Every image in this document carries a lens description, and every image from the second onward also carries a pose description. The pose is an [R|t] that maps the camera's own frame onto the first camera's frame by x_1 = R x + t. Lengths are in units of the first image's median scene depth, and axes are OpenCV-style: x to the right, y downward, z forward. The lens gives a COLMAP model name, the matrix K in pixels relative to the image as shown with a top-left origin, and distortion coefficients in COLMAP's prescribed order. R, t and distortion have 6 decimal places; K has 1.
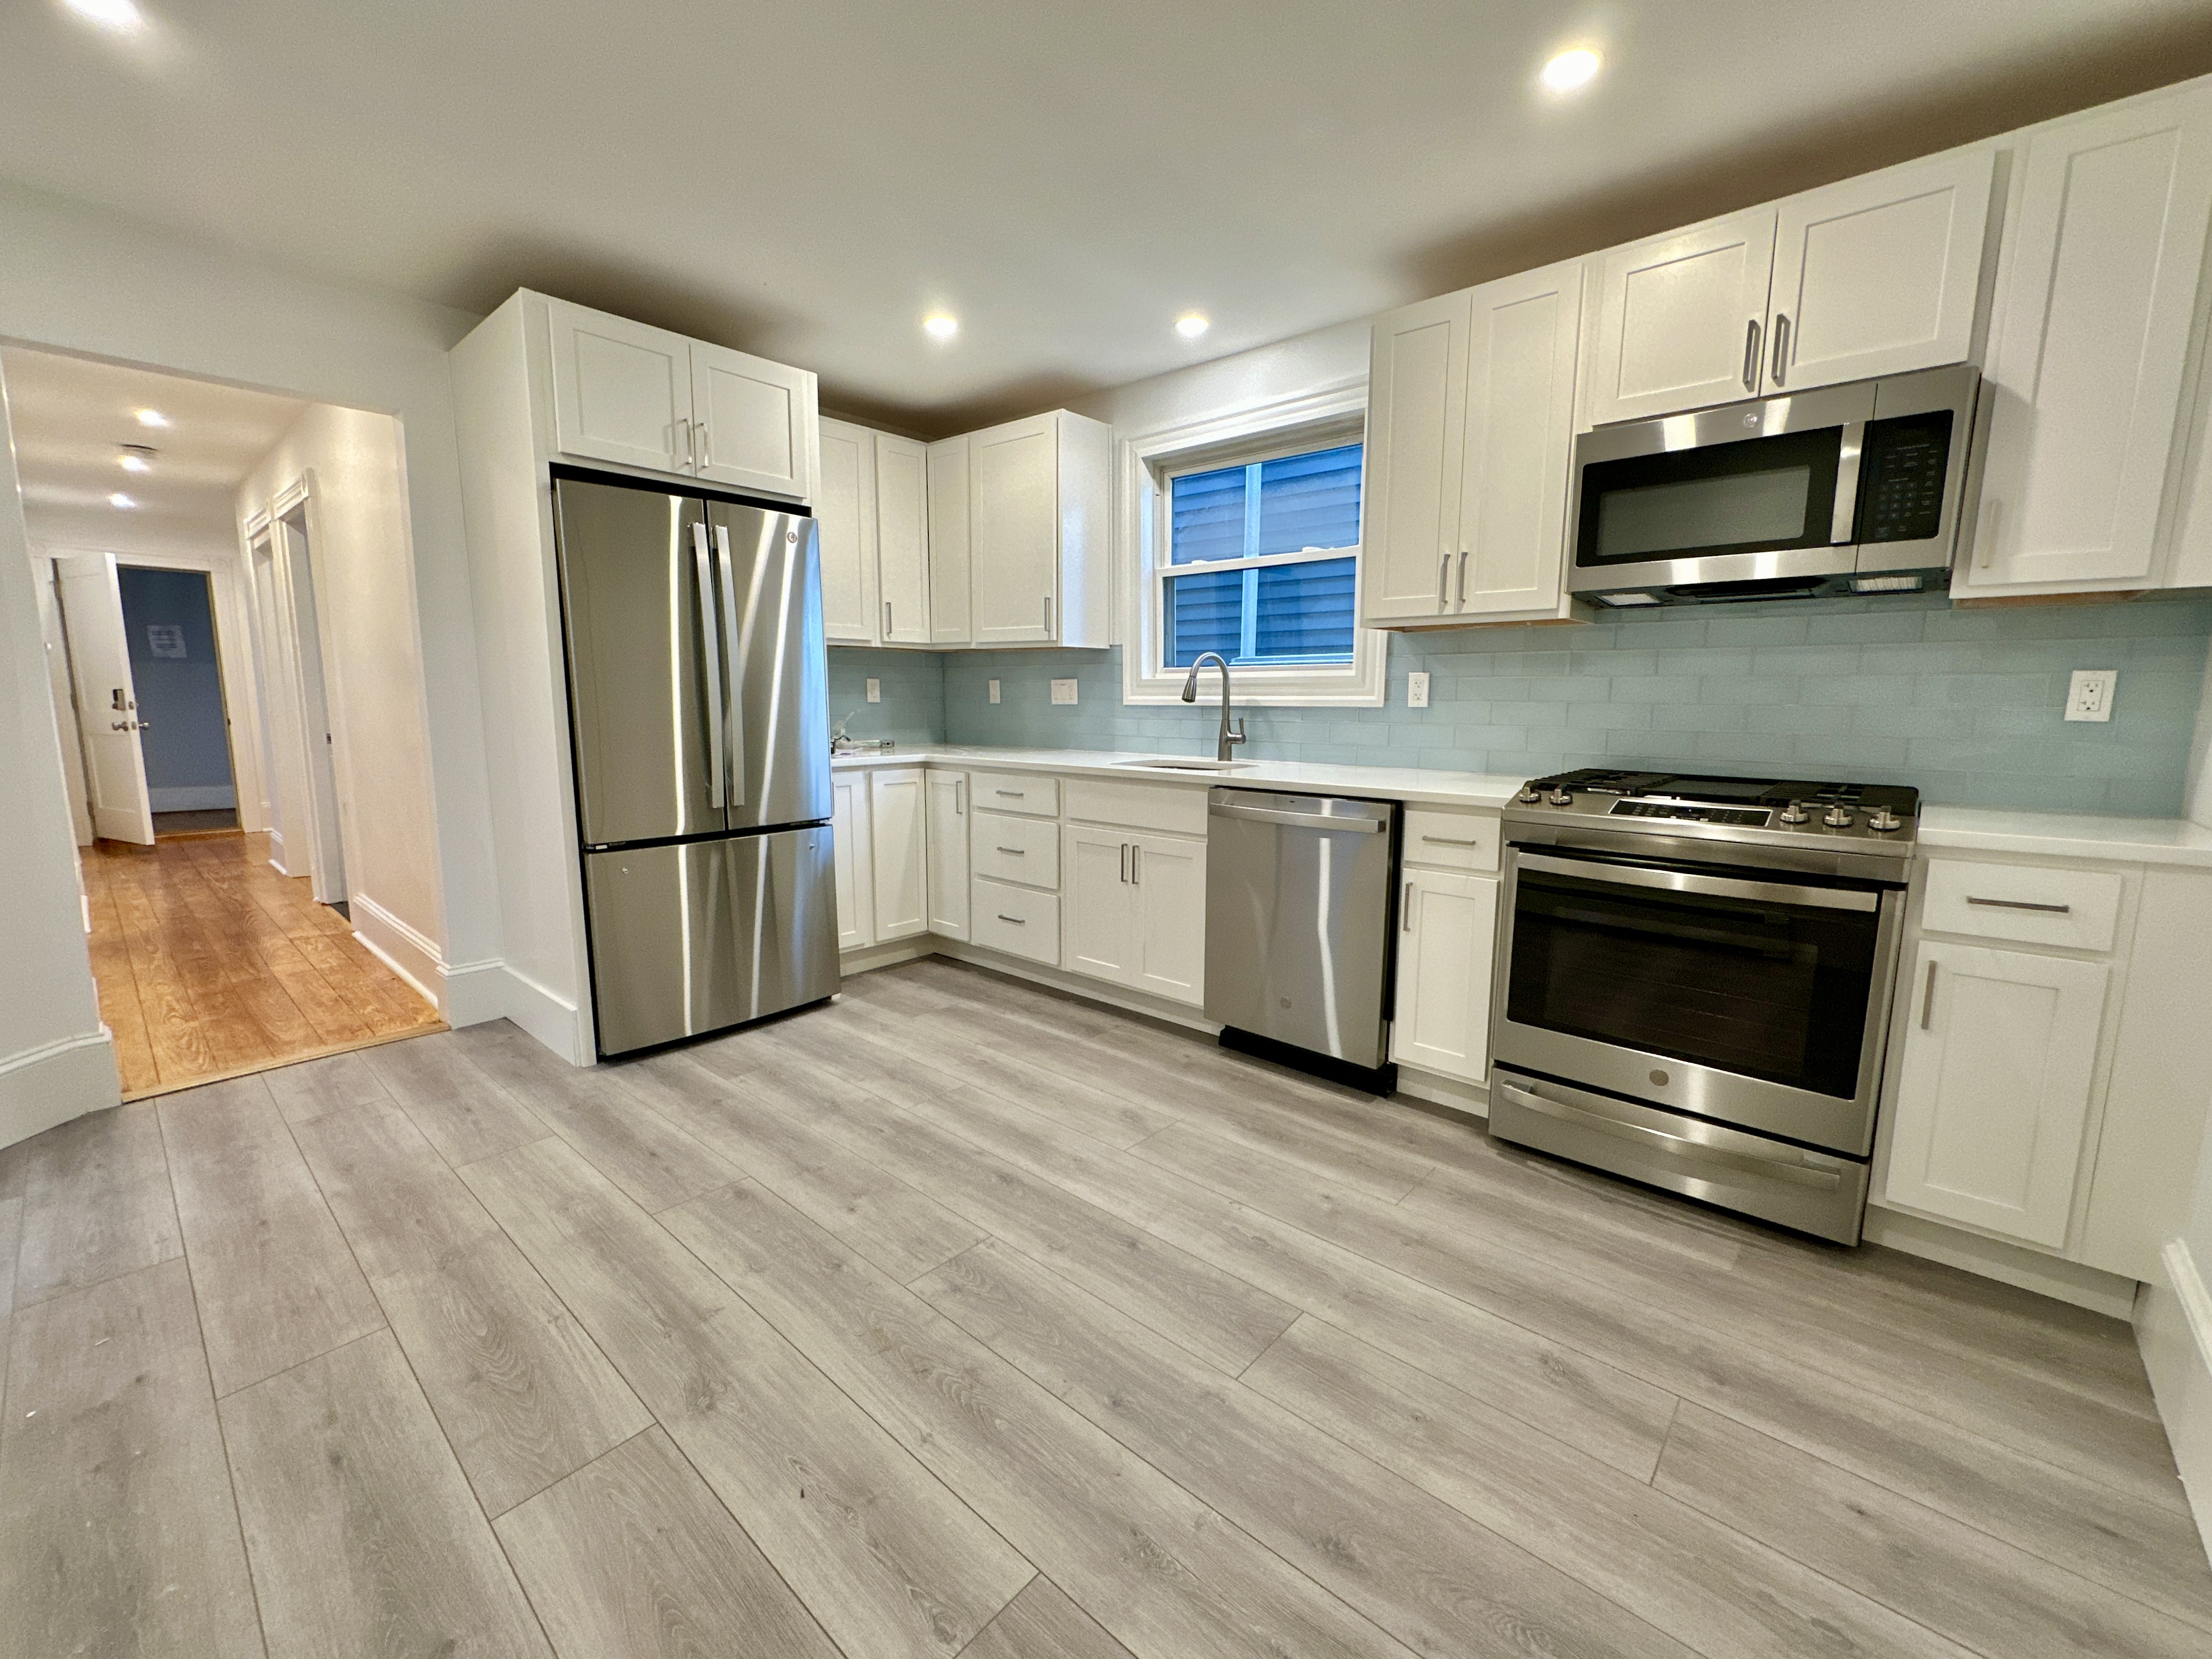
lens RADIAL K [[896.9, 0, 1106.0], [0, 896.9, 832.7], [0, 0, 1]] dist [-0.000817, -0.000072]
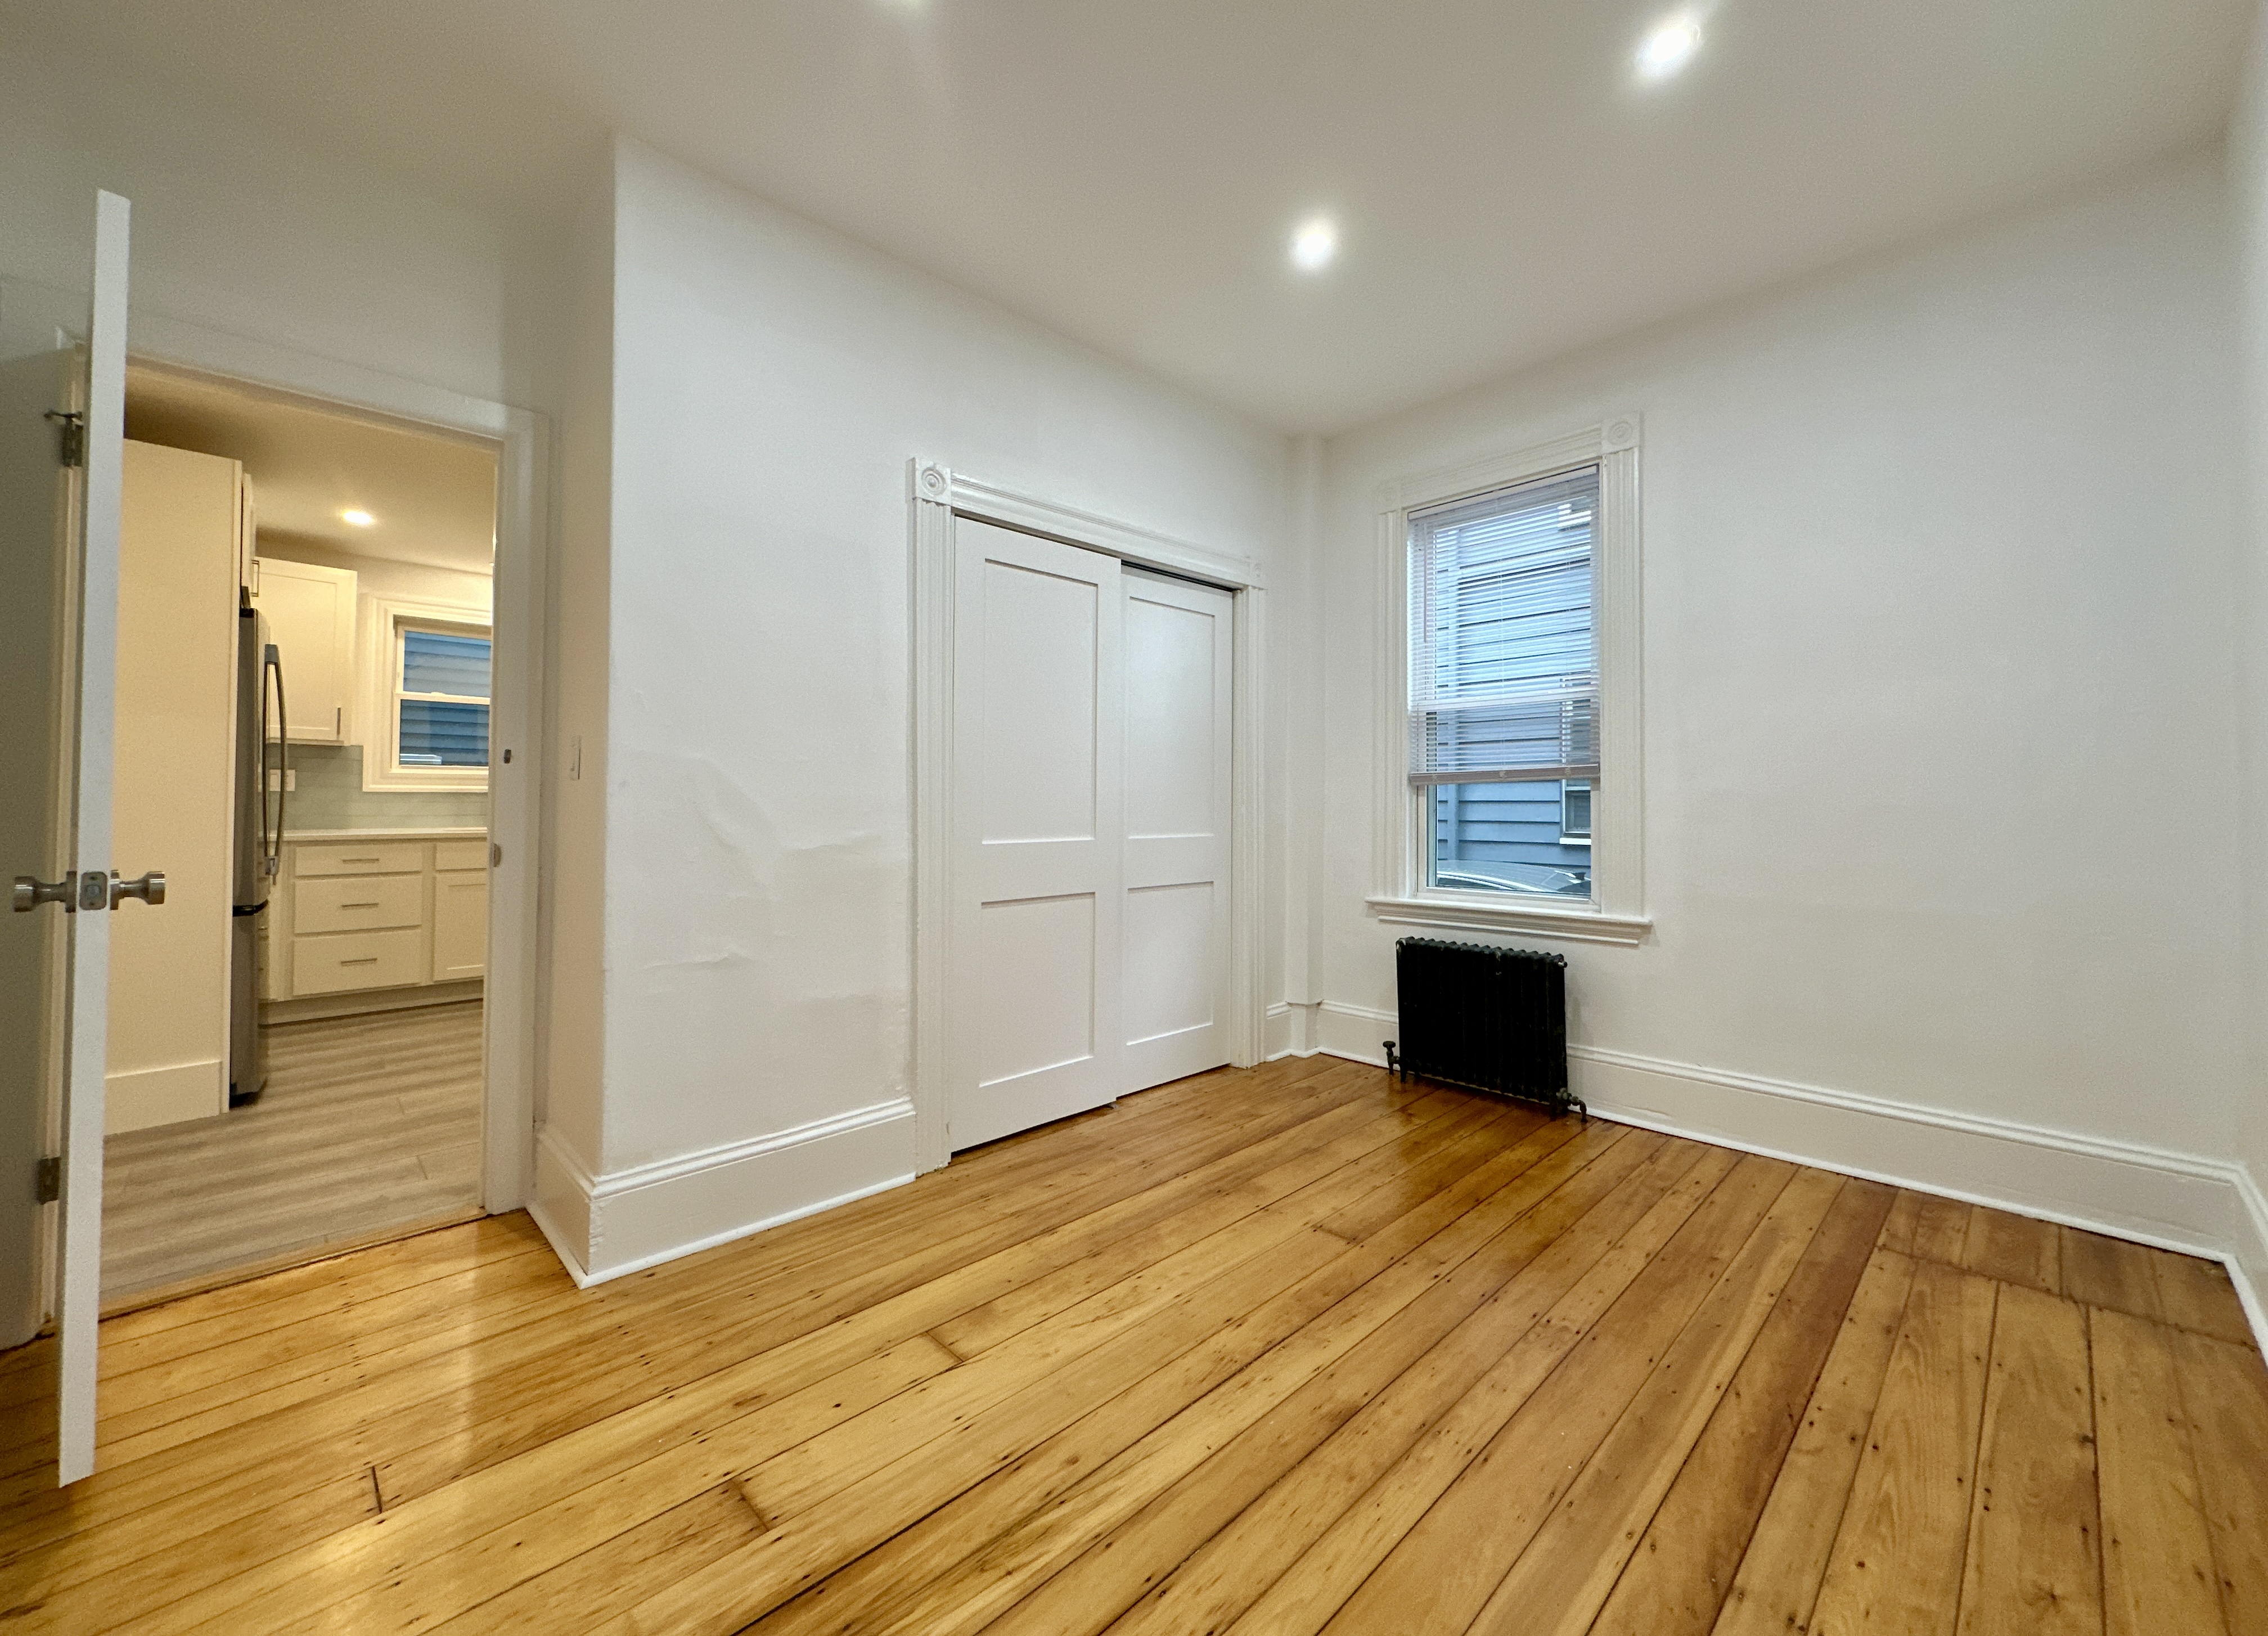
lens RADIAL K [[885.2, 0, 1129.3], [0, 885.2, 809.7], [0, 0, 1]] dist [0.000959, 0.000044]
pose [[0.083670, -0.006212, 0.996474, -1.191402], [0.143166, 0.989681, -0.005851, 0.047339], [-0.986156, 0.143150, 0.083696, -0.181251]]
